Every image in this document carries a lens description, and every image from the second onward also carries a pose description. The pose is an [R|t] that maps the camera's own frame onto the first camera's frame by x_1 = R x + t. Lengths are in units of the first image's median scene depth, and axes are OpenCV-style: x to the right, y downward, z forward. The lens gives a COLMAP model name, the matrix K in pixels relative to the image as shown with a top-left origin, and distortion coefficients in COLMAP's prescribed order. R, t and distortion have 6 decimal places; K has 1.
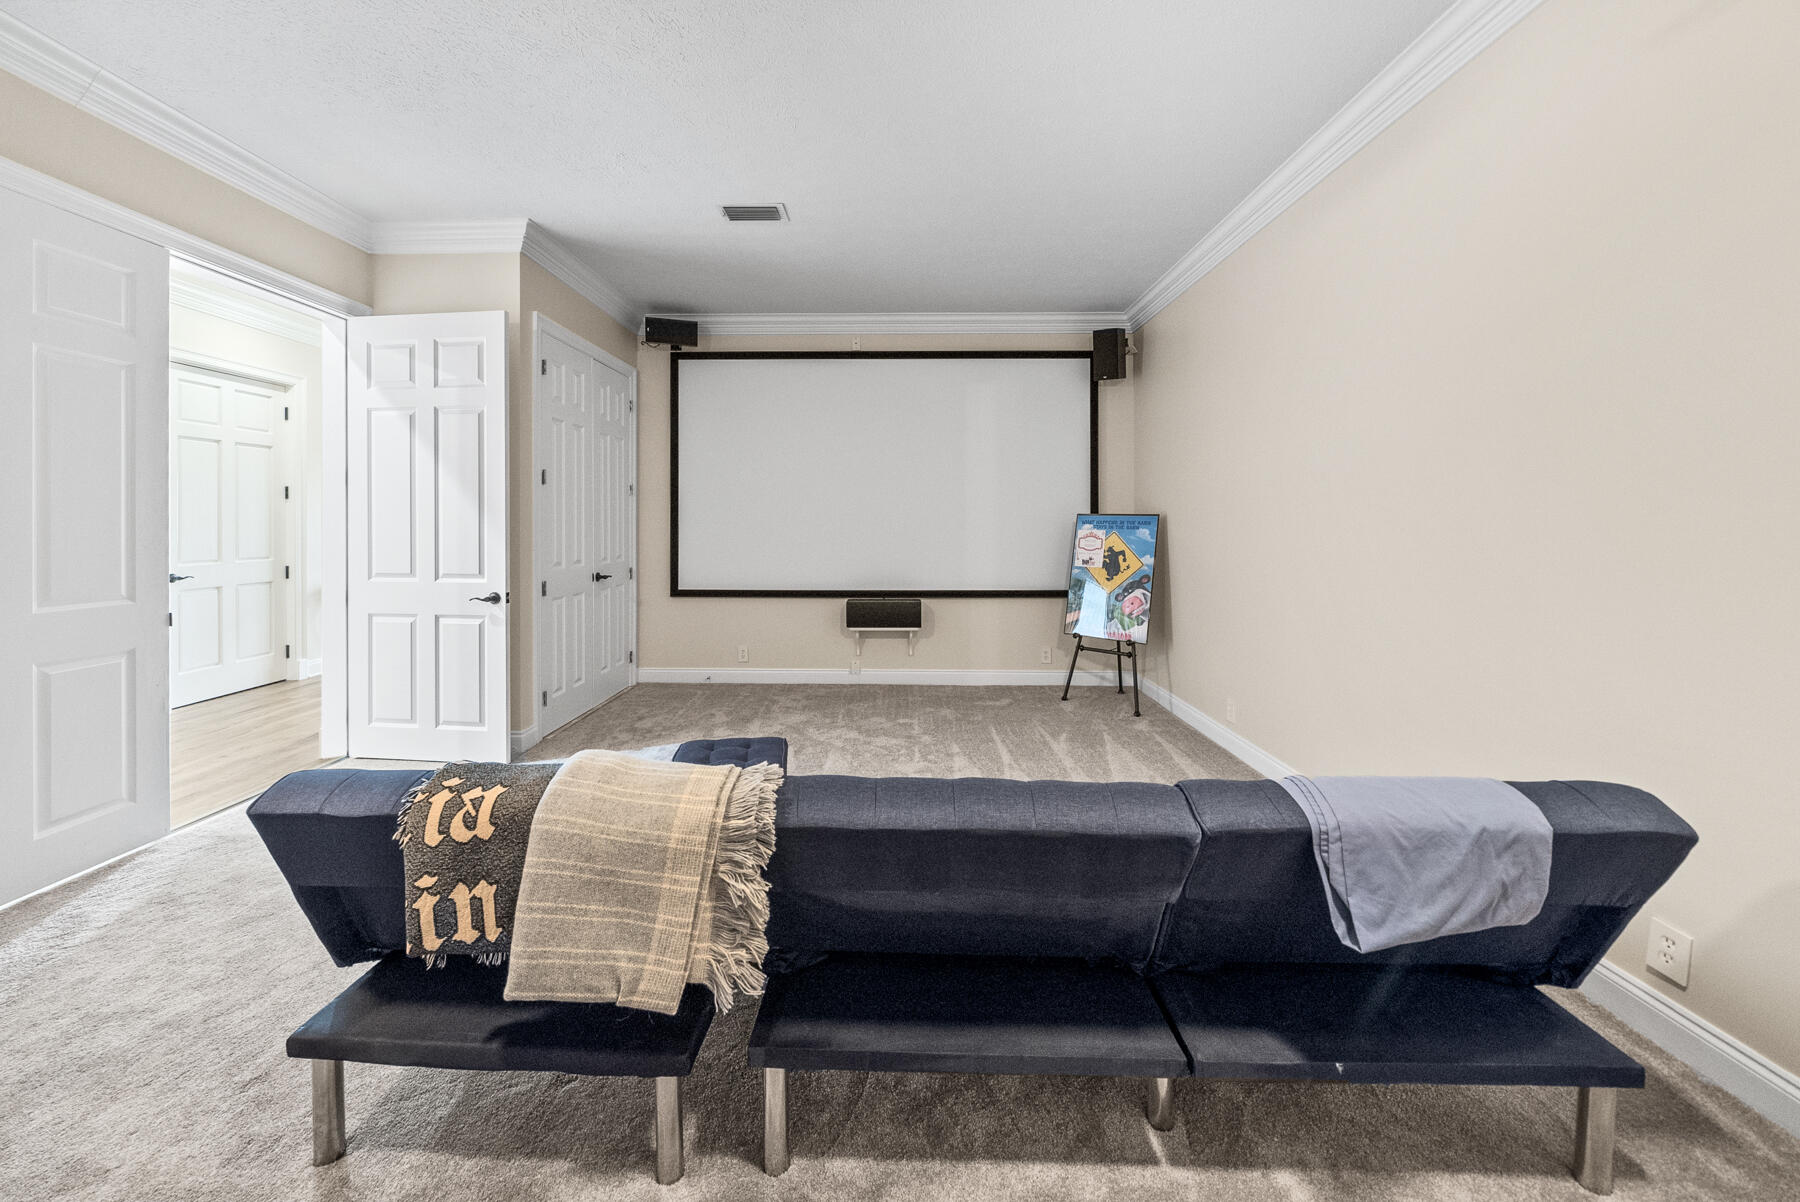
lens RADIAL K [[646.7, 0, 894.2], [0, 646.7, 522.7], [0, 0, 1]] dist [-0.007065, -0.000058]
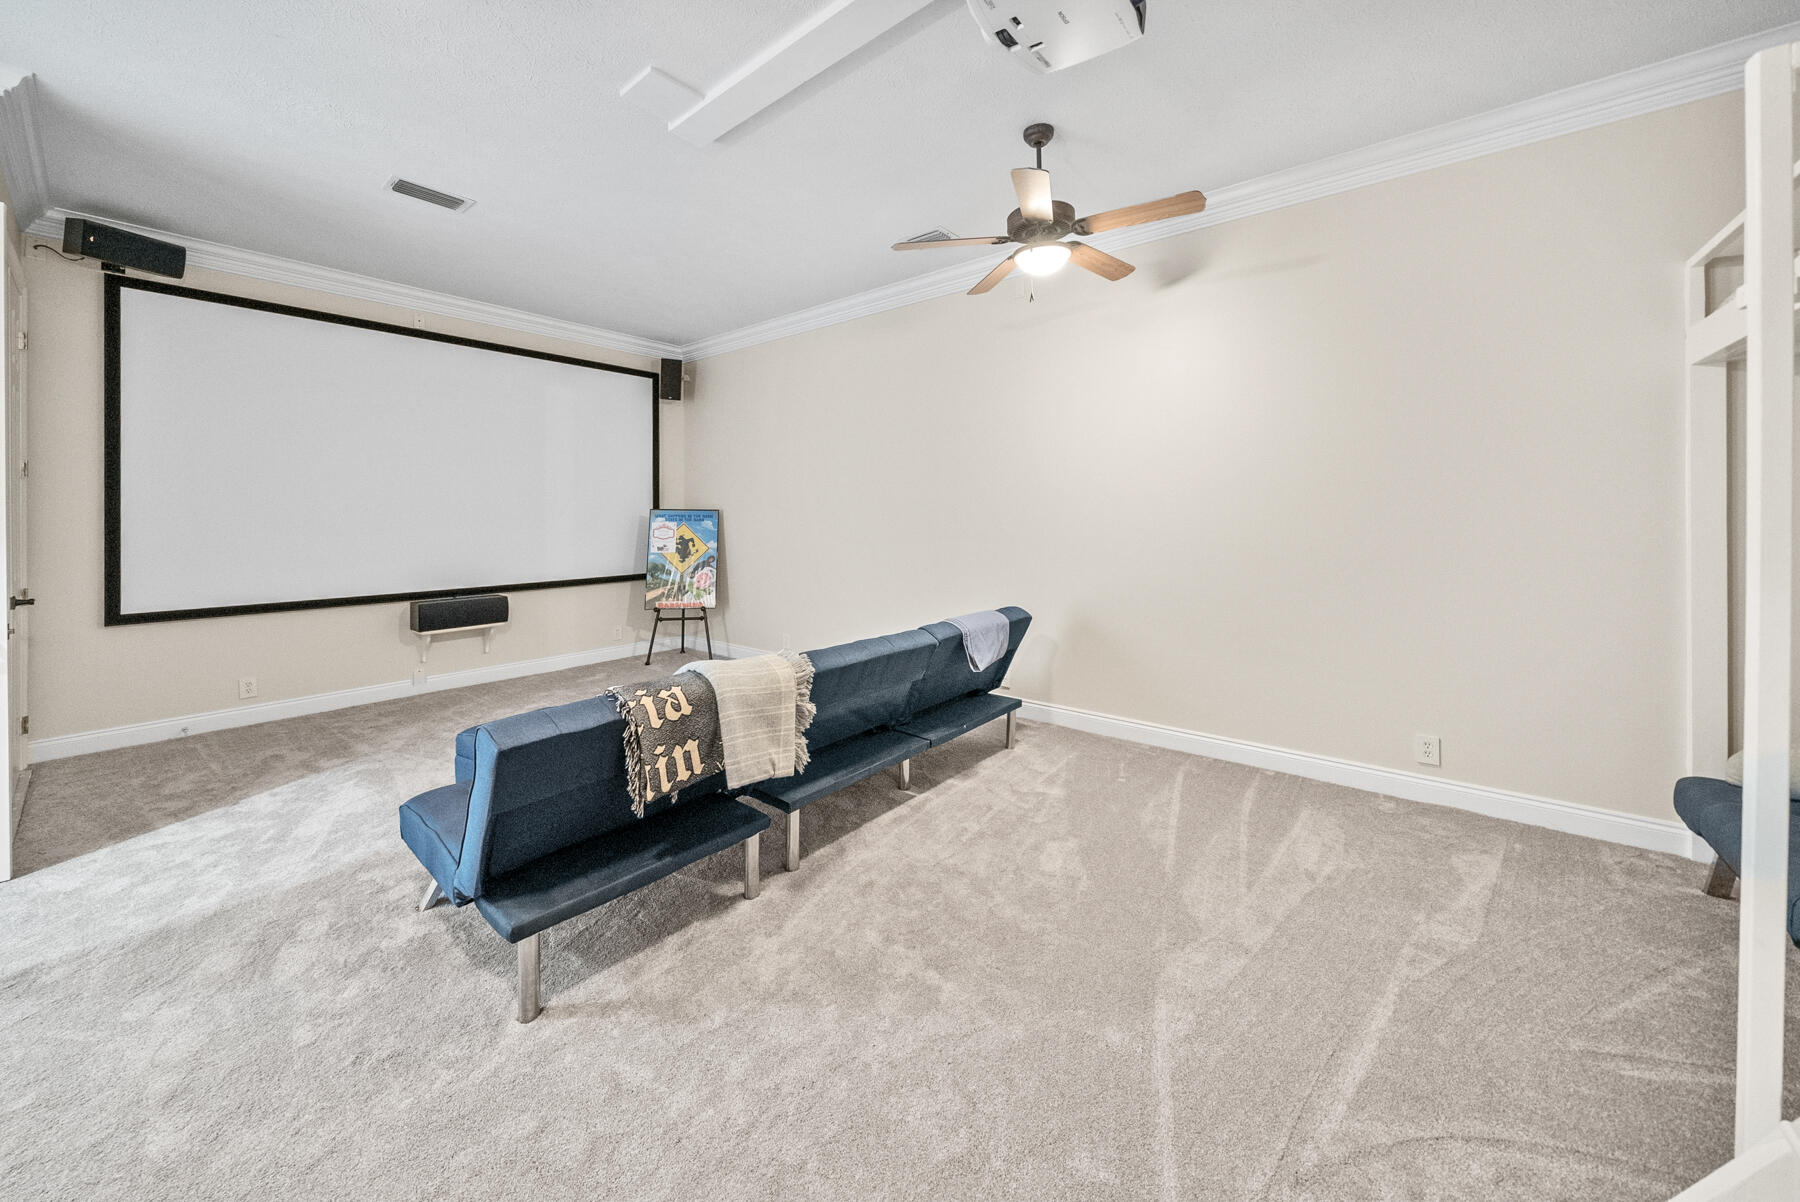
lens RADIAL K [[646.7, 0, 894.2], [0, 646.7, 522.7], [0, 0, 1]] dist [-0.007065, -0.000058]
pose [[0.616516, -0.012005, 0.787251, -0.411498], [0.004997, 0.999923, 0.011336, 0.000181], [-0.787327, -0.003055, 0.616529, -0.101226]]
